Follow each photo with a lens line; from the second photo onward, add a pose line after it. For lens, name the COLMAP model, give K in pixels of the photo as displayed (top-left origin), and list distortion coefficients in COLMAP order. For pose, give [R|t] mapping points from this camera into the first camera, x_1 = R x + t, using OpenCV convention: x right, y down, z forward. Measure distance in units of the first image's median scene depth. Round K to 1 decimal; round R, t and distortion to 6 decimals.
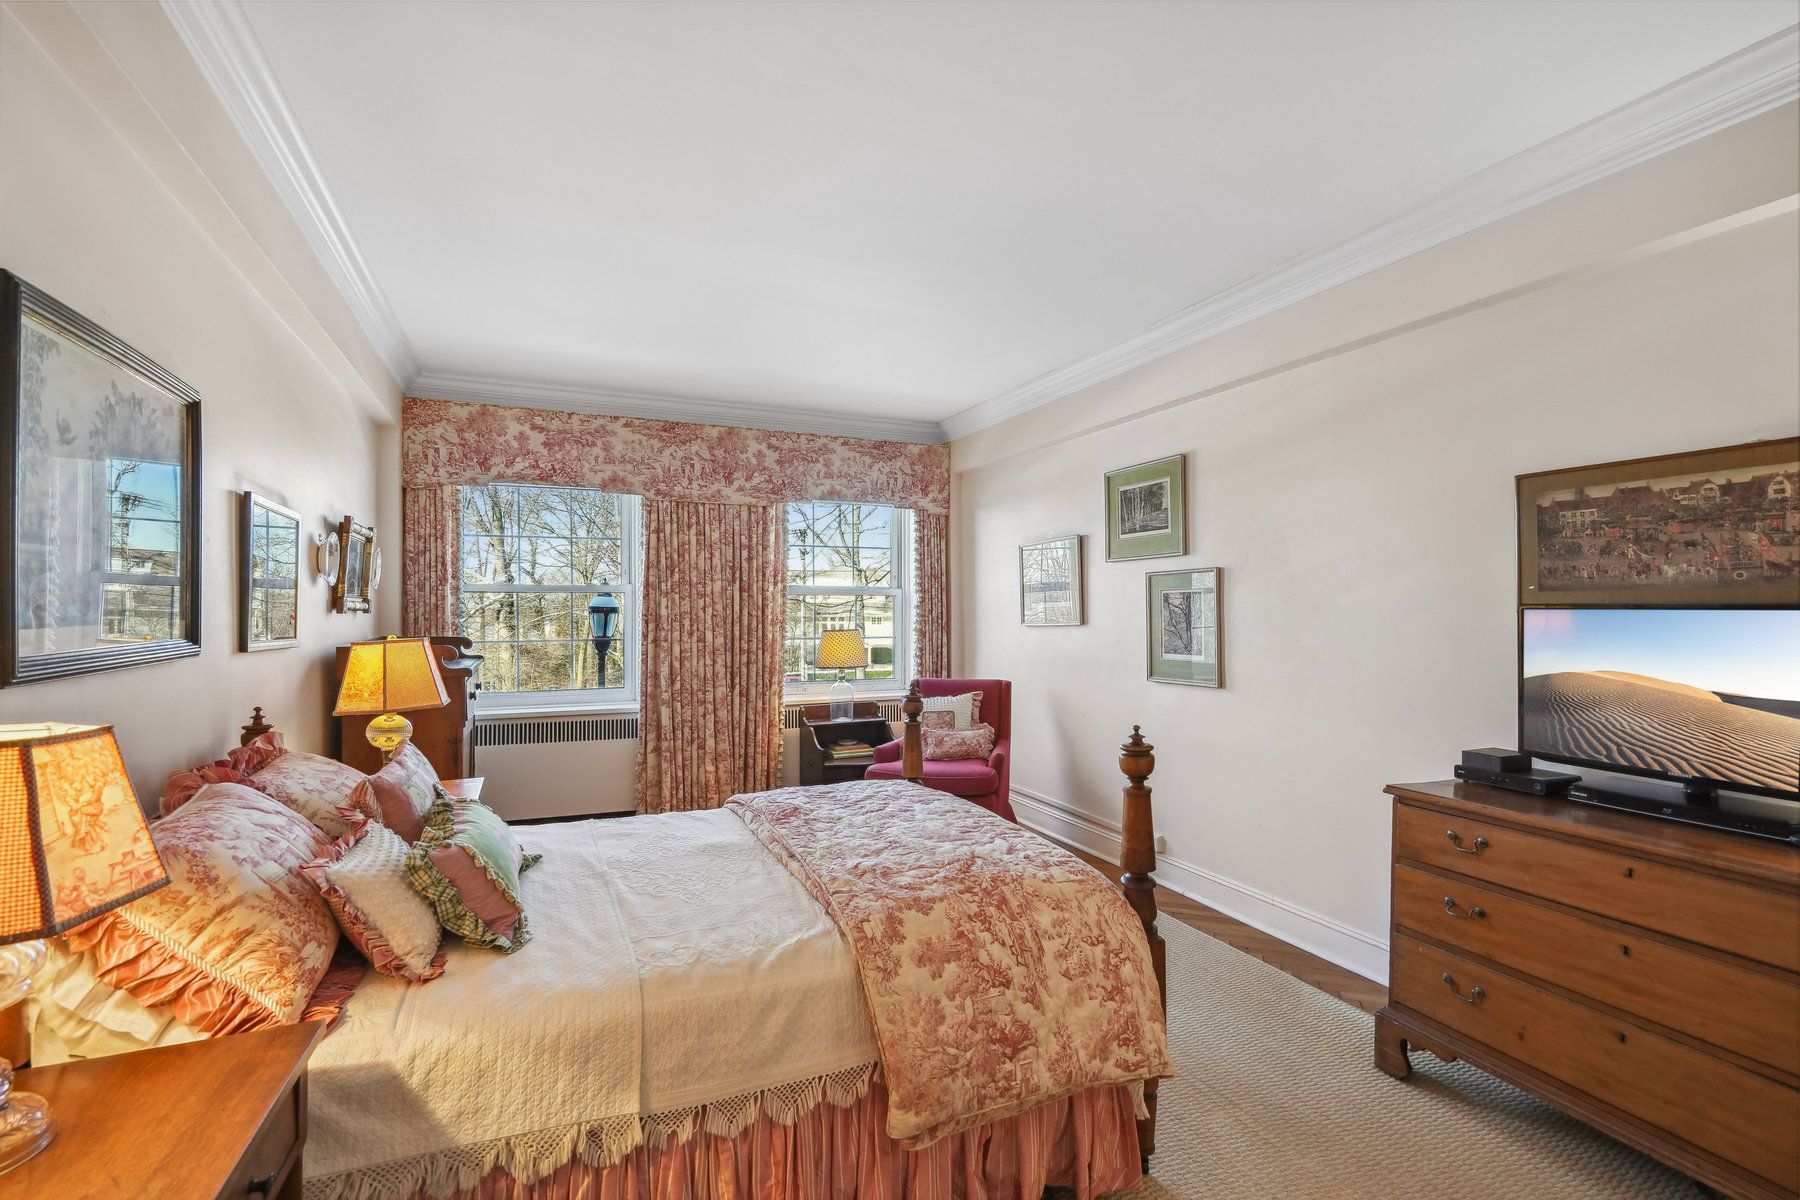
lens RADIAL K [[816.5, 0, 998.8], [0, 816.5, 616.9], [0, 0, 1]] dist [-0.005389, 0.003485]
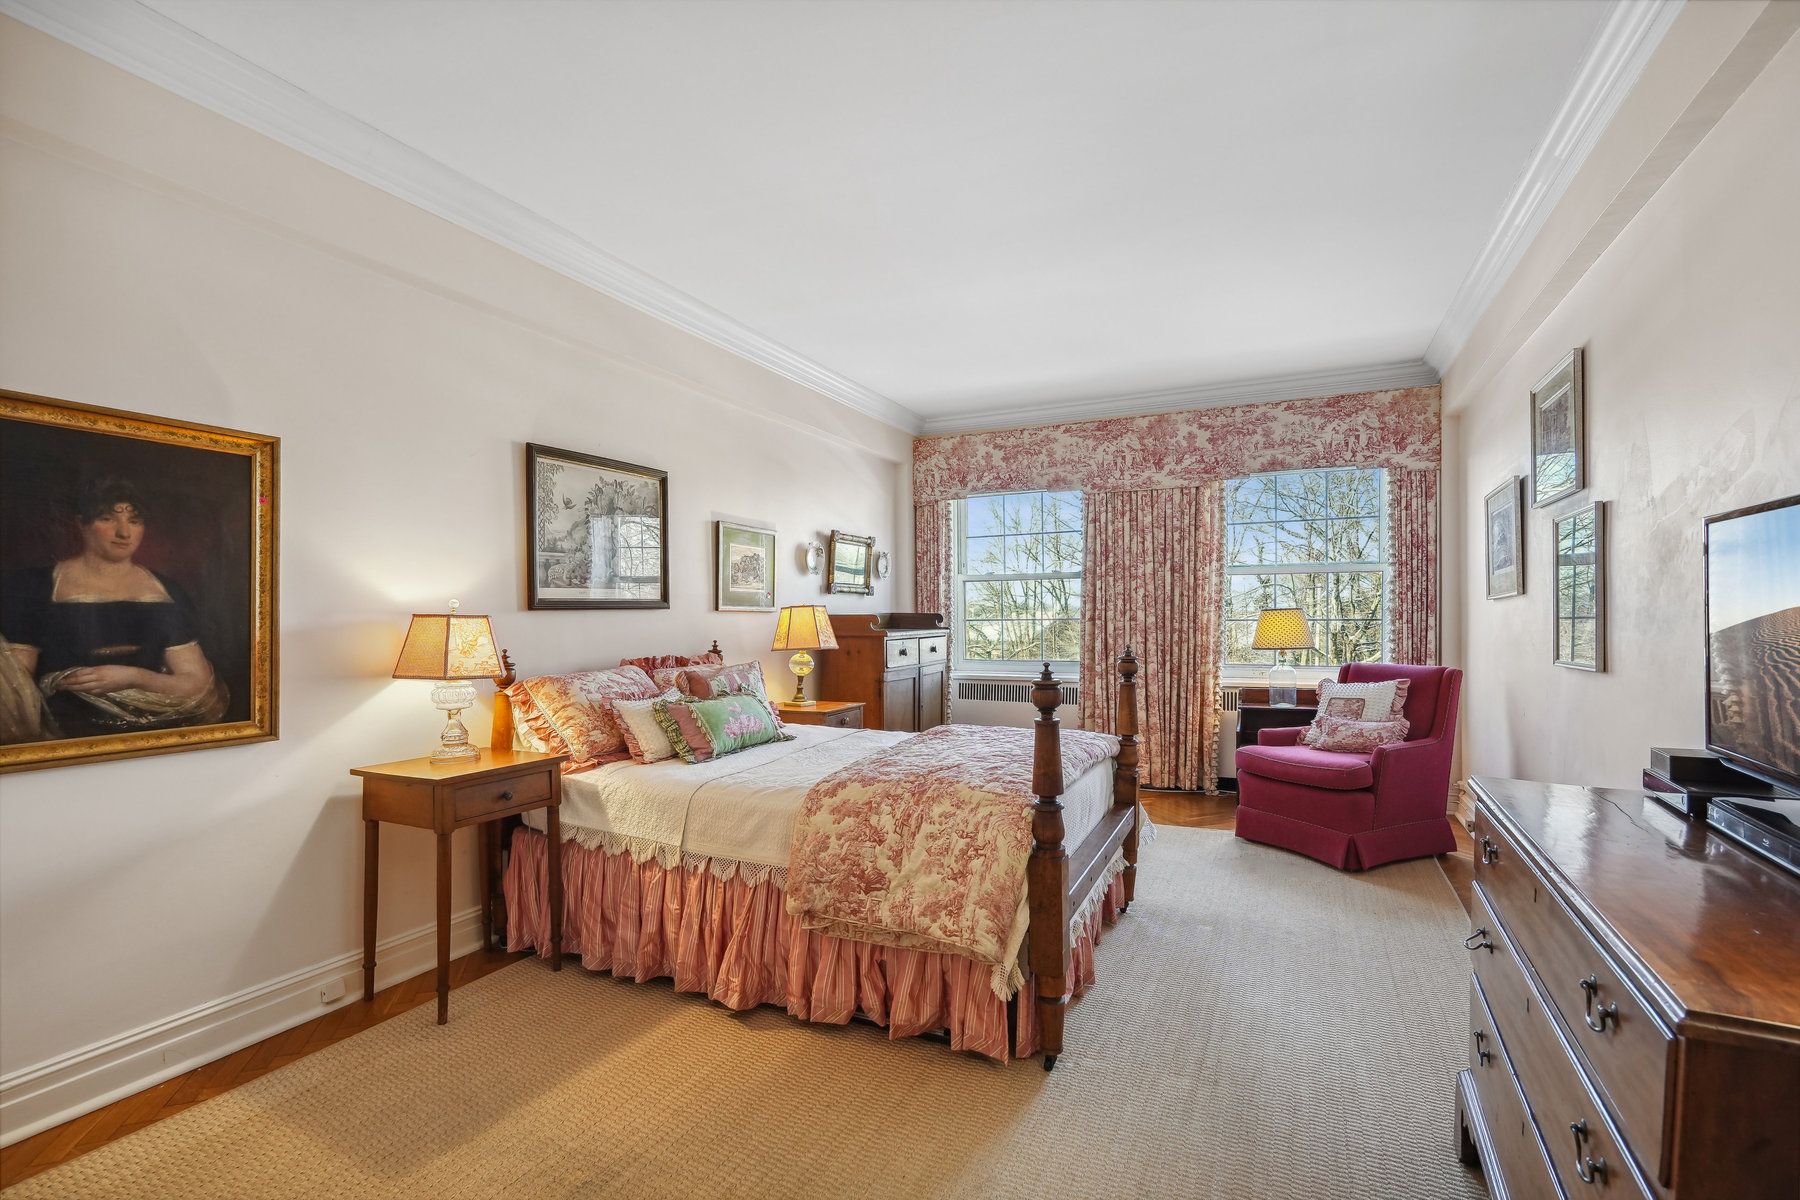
lens RADIAL K [[816.5, 0, 850.3], [0, 816.5, 625.0], [0, 0, 1]] dist [-0.005389, 0.003485]
pose [[0.634831, 0.007765, -0.772612, 0.235829], [0.006546, 0.999860, 0.015427, 0.017957], [0.772623, -0.014851, 0.634691, 0.029745]]
